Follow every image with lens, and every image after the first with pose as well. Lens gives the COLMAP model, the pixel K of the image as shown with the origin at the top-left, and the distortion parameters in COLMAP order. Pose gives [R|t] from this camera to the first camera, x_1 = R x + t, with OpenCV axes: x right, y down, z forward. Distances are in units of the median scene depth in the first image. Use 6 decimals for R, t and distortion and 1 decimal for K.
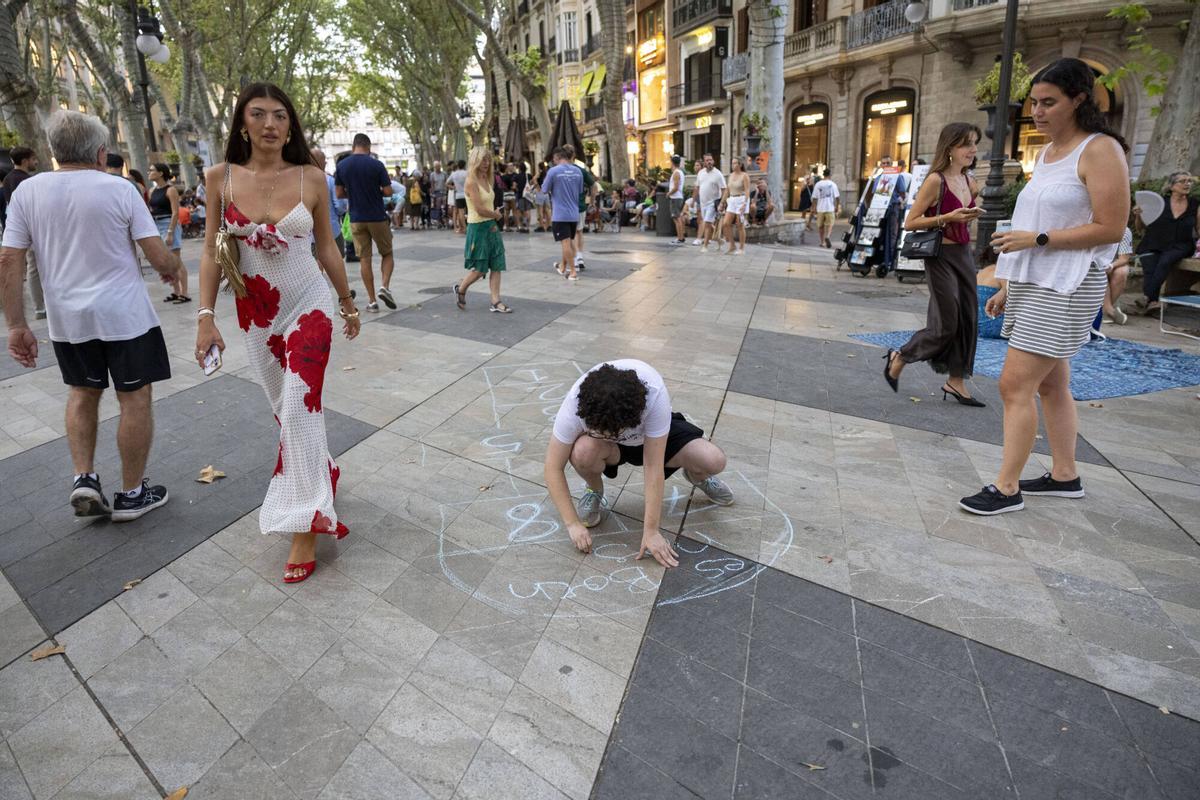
lens RADIAL K [[803.1, 0, 601.2], [0, 803.1, 404.6], [0, 0, 1]] dist [-0.005567, 0.011575]
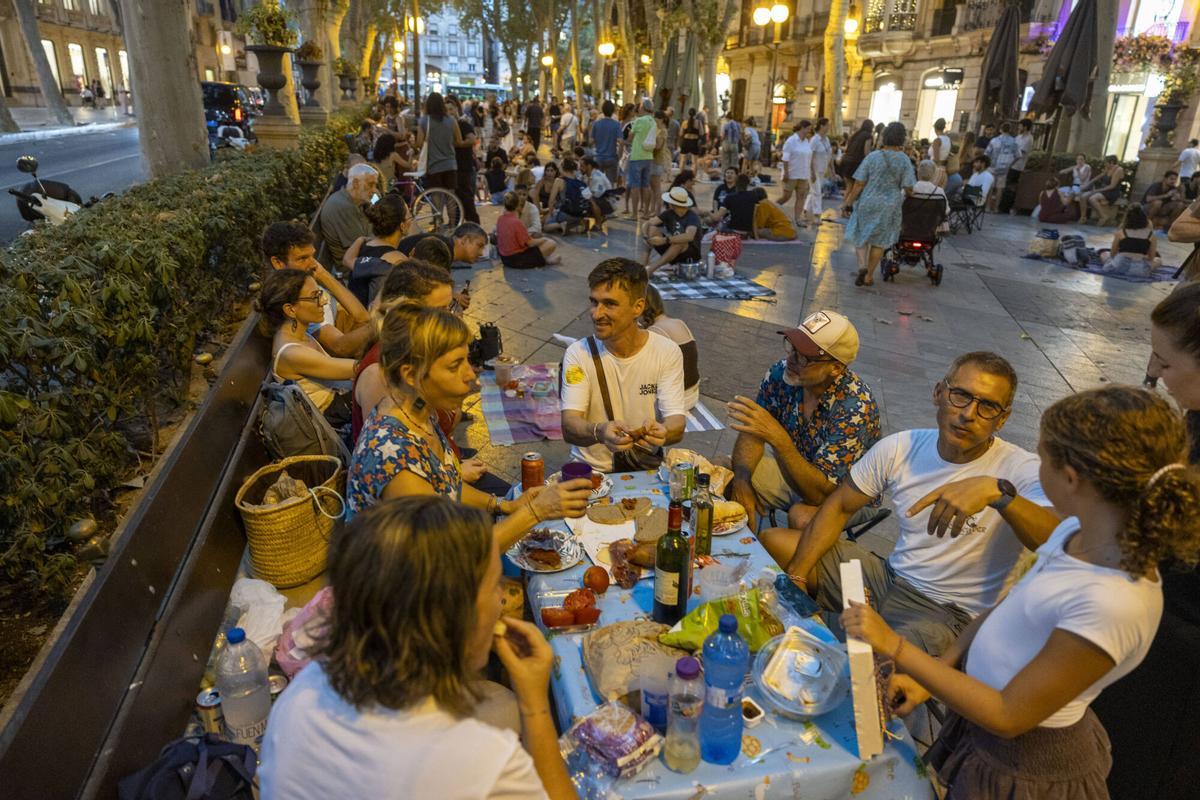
lens RADIAL K [[803.1, 0, 595.6], [0, 803.1, 403.3], [0, 0, 1]] dist [-0.005567, 0.011575]
pose [[0.996767, 0.077347, -0.021732, -0.313369], [-0.075466, 0.994167, 0.077057, -0.159141], [0.027566, -0.075168, 0.996790, 0.554573]]
